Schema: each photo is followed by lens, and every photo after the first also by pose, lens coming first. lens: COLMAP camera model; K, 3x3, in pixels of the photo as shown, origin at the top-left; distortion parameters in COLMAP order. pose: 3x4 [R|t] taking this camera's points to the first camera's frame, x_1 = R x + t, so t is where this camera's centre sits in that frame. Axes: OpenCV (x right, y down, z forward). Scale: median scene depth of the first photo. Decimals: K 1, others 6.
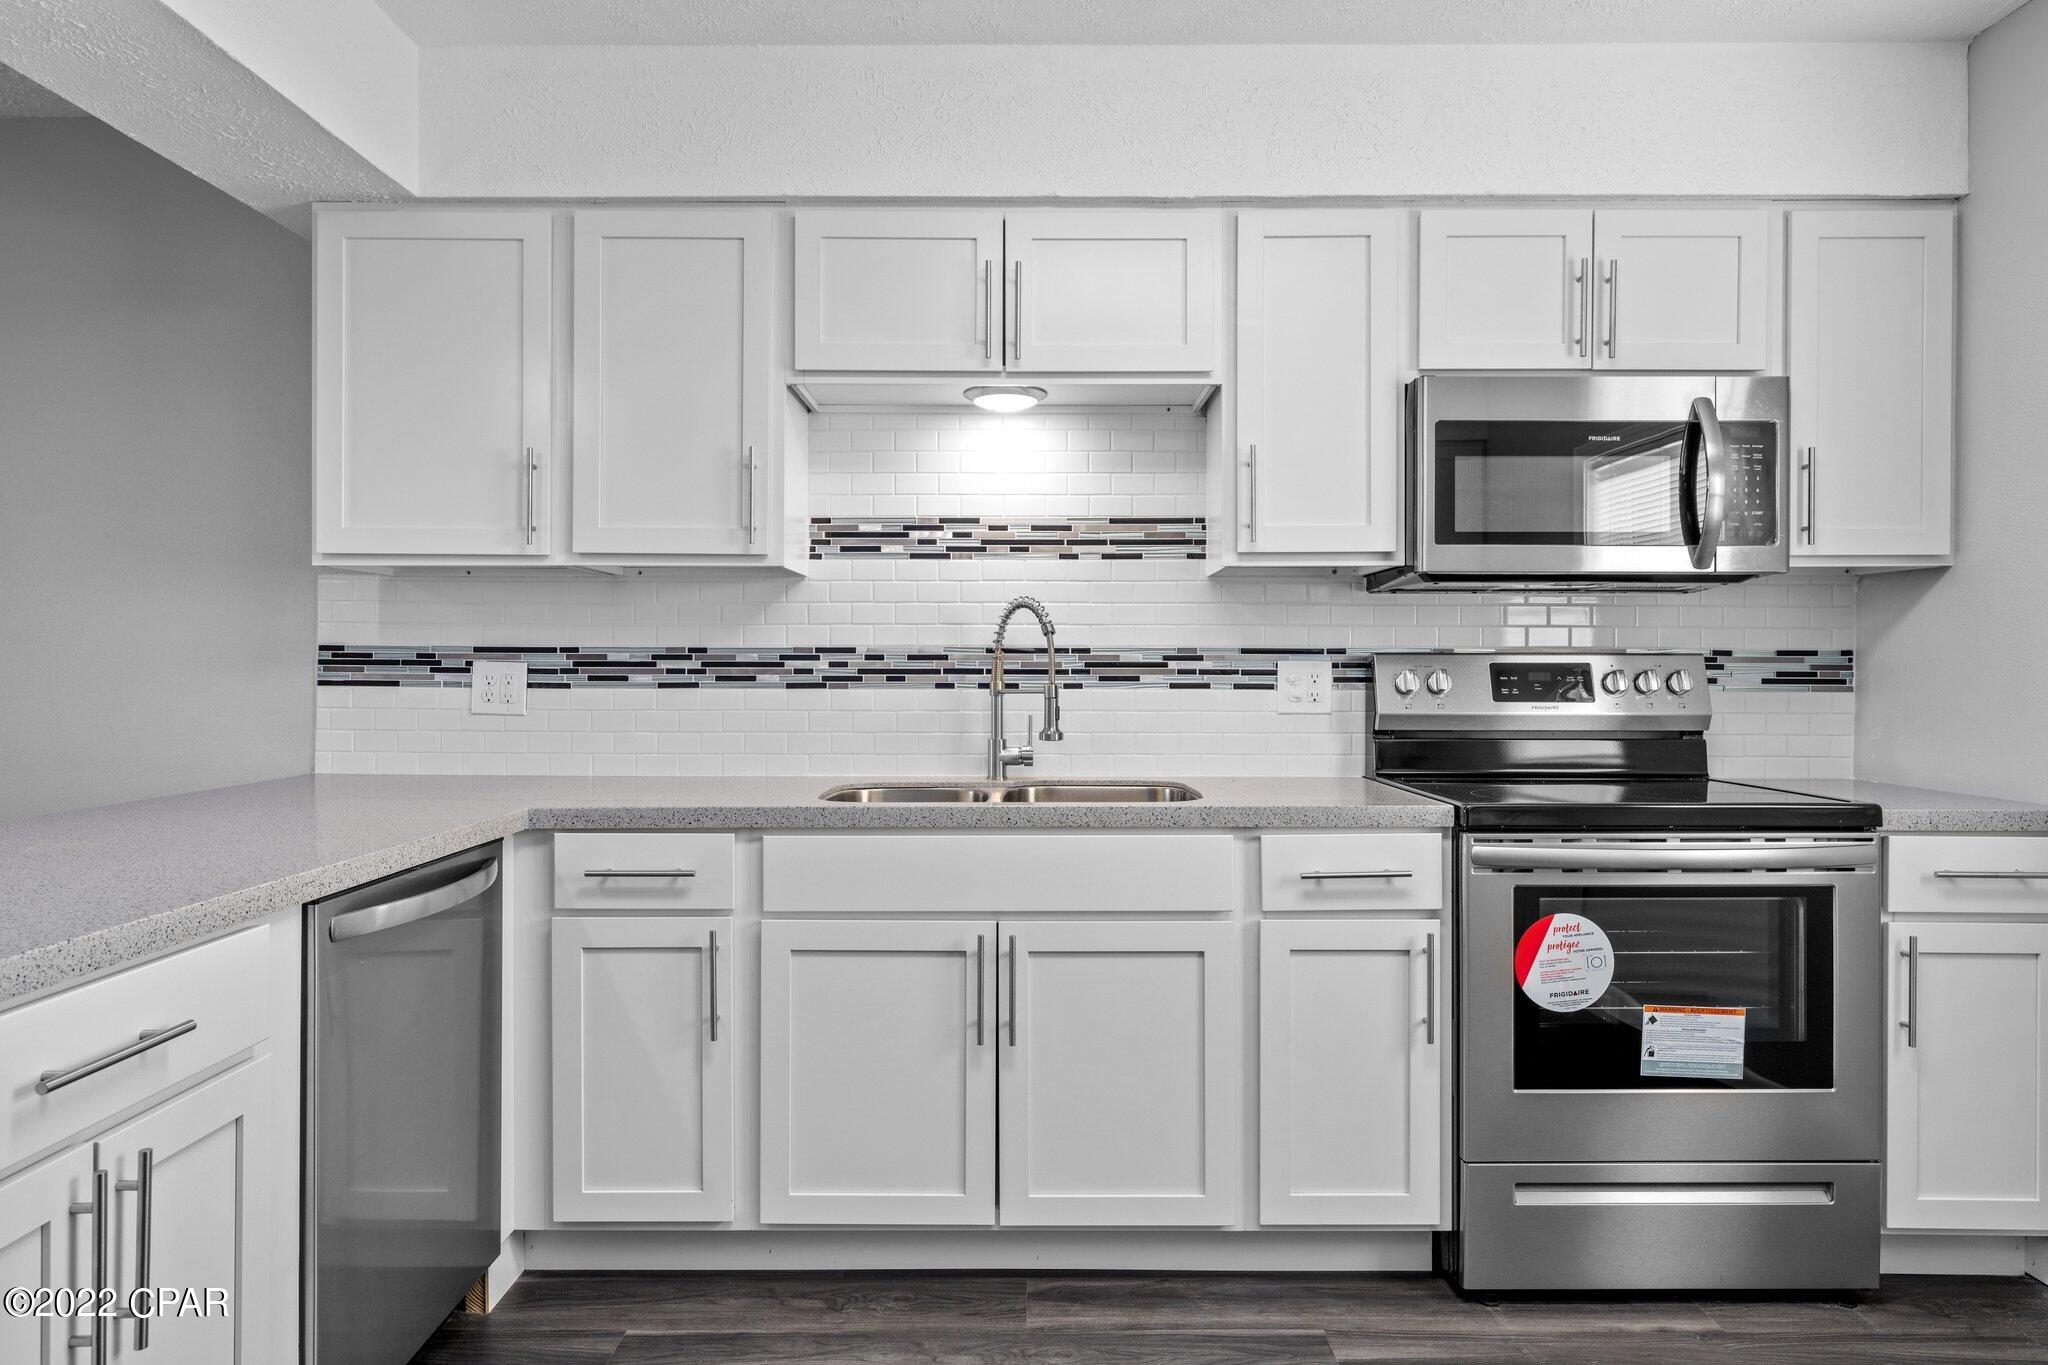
lens RADIAL K [[1301.6, 0, 1023.0], [0, 1301.6, 672.2], [0, 0, 1]] dist [0.043732, 0.000699]
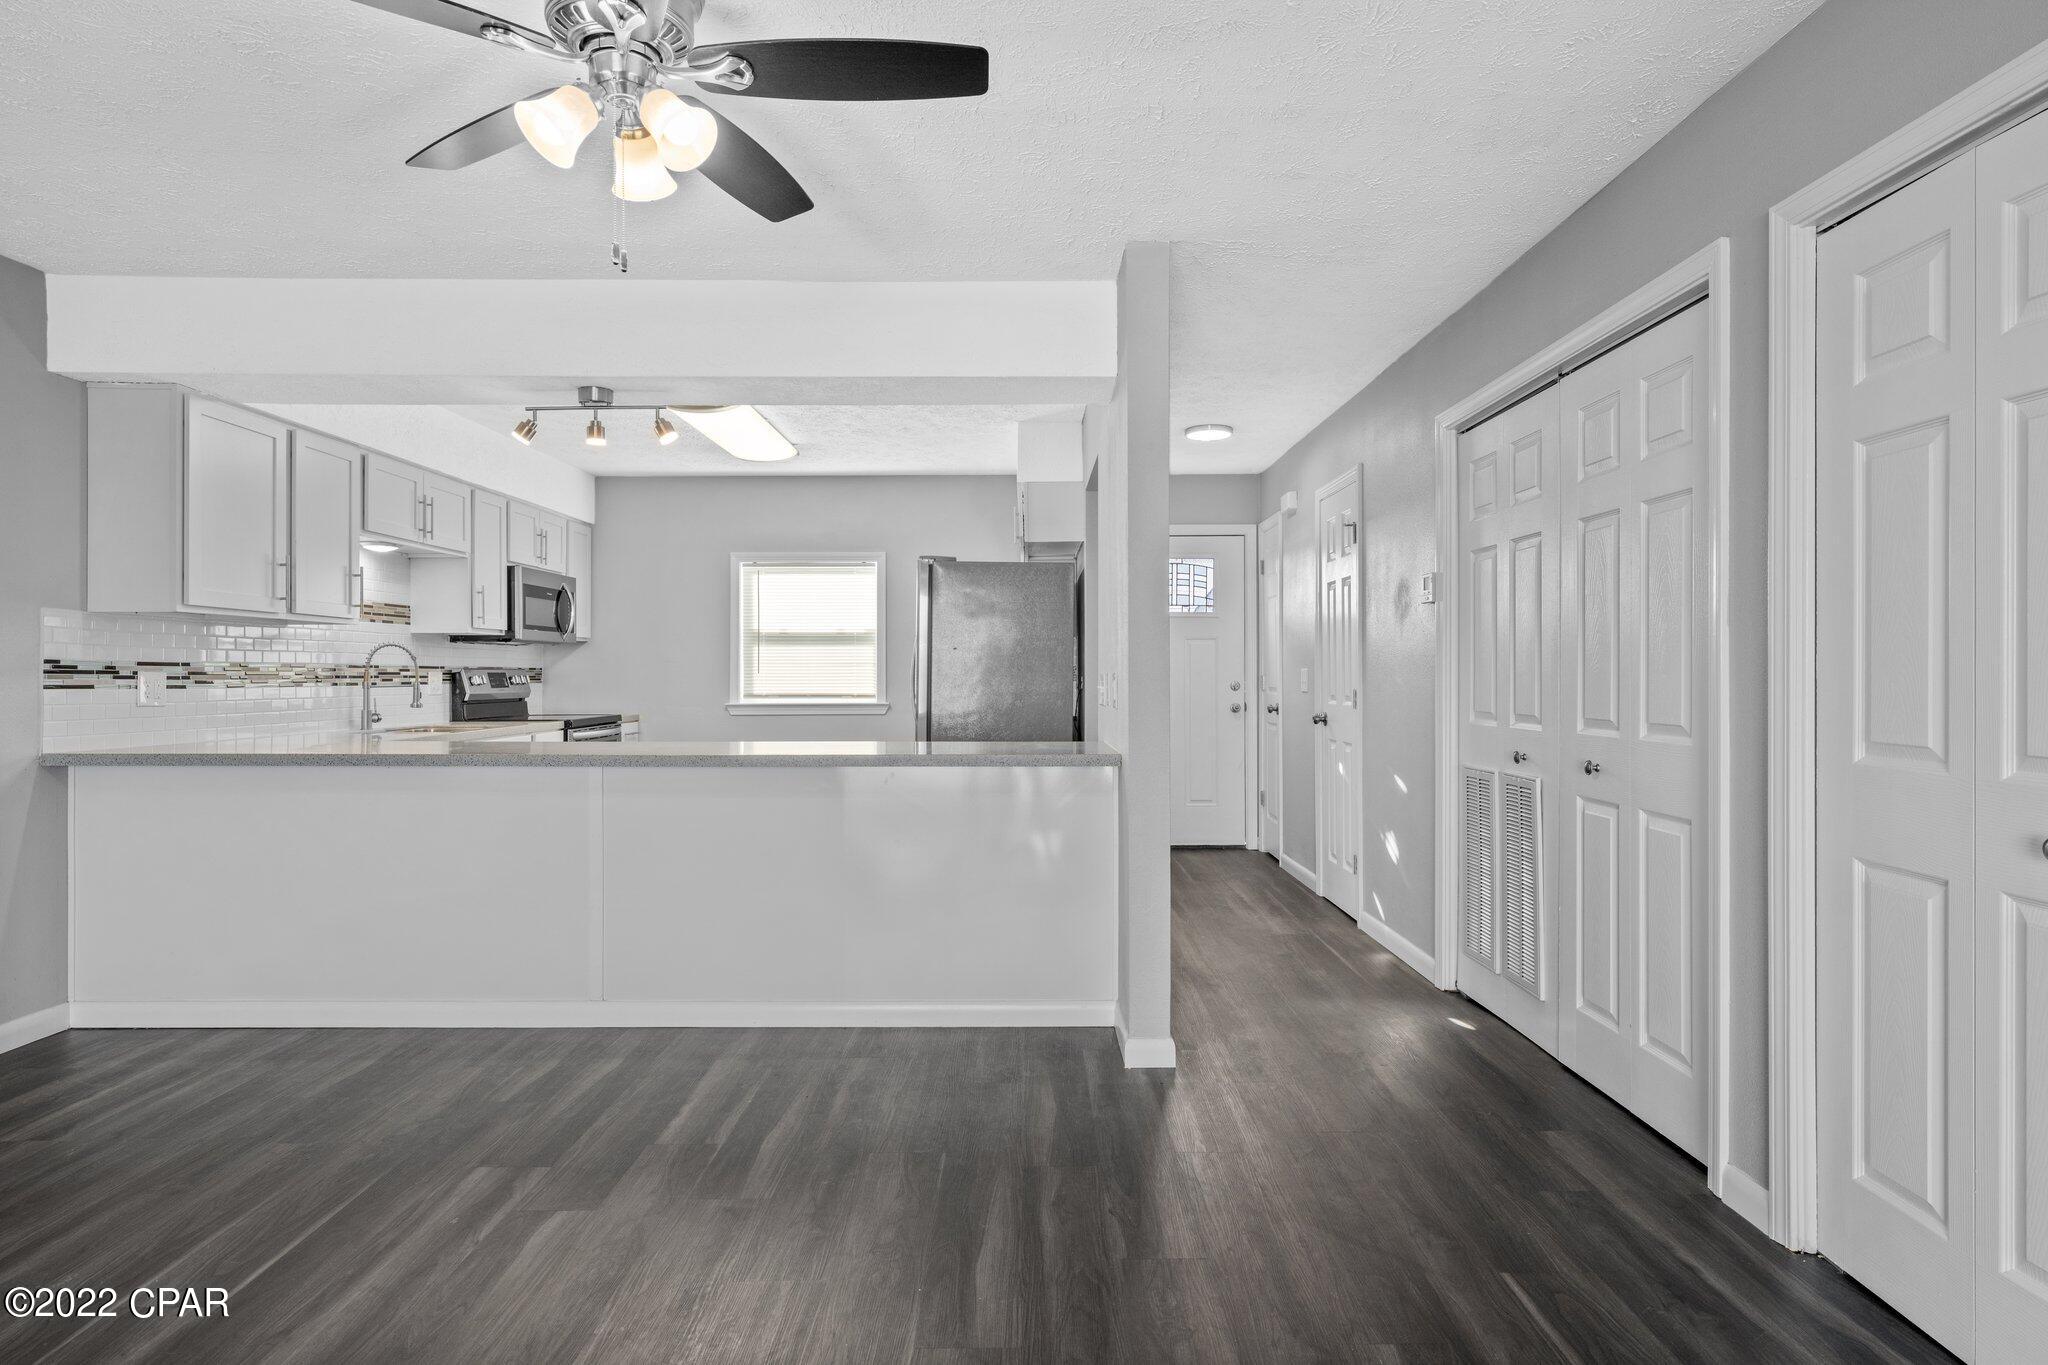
lens RADIAL K [[1095.8, 0, 1021.4], [0, 1095.8, 676.0], [0, 0, 1]] dist [0.001063, 0.000408]
pose [[0.004674, -0.002430, 0.999986, -1.686234], [0.002623, 0.999994, 0.002418, -0.003444], [-0.999986, 0.002611, 0.004680, -0.030775]]
